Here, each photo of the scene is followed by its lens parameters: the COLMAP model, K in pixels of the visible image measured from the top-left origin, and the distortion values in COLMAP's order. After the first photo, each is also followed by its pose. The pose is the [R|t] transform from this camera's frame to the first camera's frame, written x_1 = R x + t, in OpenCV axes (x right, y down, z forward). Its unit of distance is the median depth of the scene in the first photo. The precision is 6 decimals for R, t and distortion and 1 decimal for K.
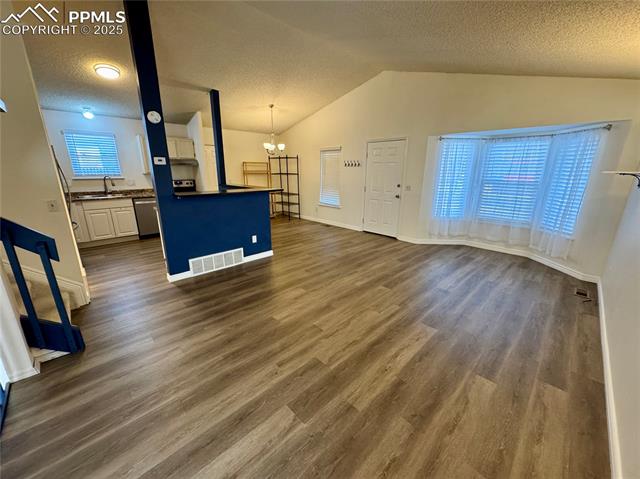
lens RADIAL K [[253.9, 0, 319.7], [0, 253.9, 239.0], [0, 0, 1]] dist [-0.002786, 0.000624]
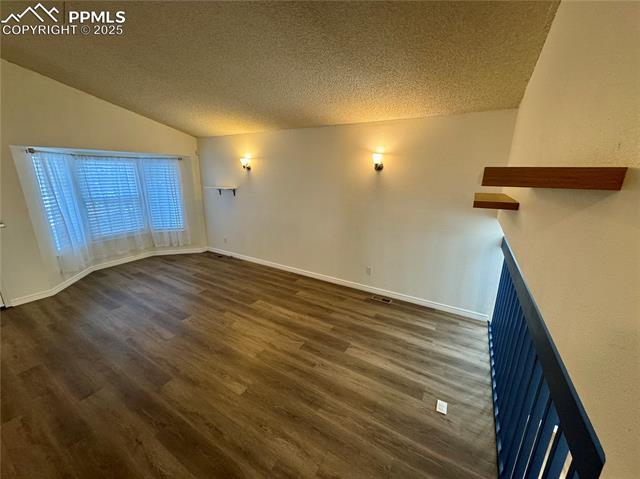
lens RADIAL K [[253.9, 0, 319.0], [0, 253.9, 240.4], [0, 0, 1]] dist [-0.002786, 0.000624]
pose [[-0.255126, -0.262861, 0.930491, -0.599313], [0.247192, 0.912626, 0.325591, -0.234412], [-0.934776, 0.313077, -0.167858, 0.517160]]
